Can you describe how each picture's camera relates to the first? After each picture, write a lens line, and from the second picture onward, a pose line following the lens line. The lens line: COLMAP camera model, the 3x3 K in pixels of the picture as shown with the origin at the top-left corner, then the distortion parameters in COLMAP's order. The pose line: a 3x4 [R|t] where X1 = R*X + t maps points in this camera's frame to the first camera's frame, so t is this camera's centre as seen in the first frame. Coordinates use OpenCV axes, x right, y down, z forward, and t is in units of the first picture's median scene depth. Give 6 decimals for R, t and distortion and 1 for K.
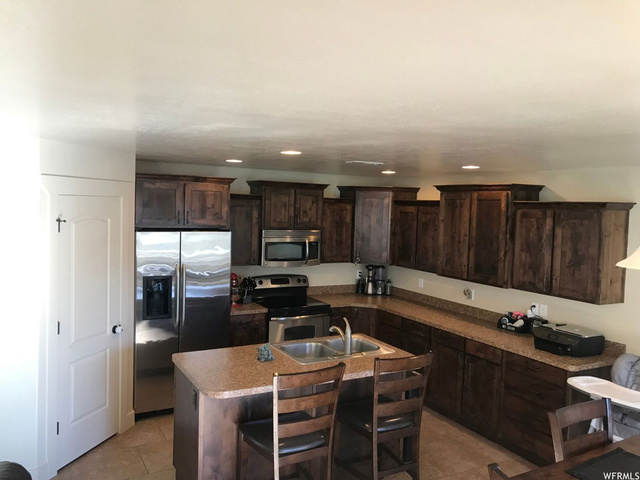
lens RADIAL K [[527.5, 0, 317.3], [0, 527.5, 236.8], [0, 0, 1]] dist [0.117302, -0.282549]
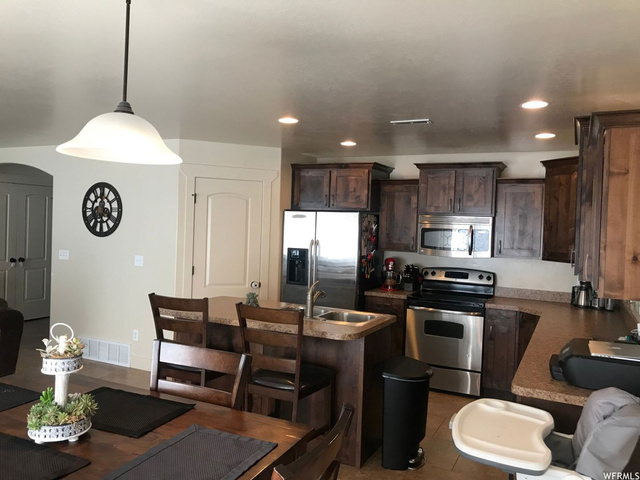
lens RADIAL K [[527.5, 0, 317.3], [0, 527.5, 236.8], [0, 0, 1]] dist [0.117302, -0.282549]
pose [[0.560127, 0.005898, -0.828385, 0.660546], [-0.067703, 0.996955, -0.038680, 0.084783], [0.825635, 0.077750, 0.558821, 0.349473]]
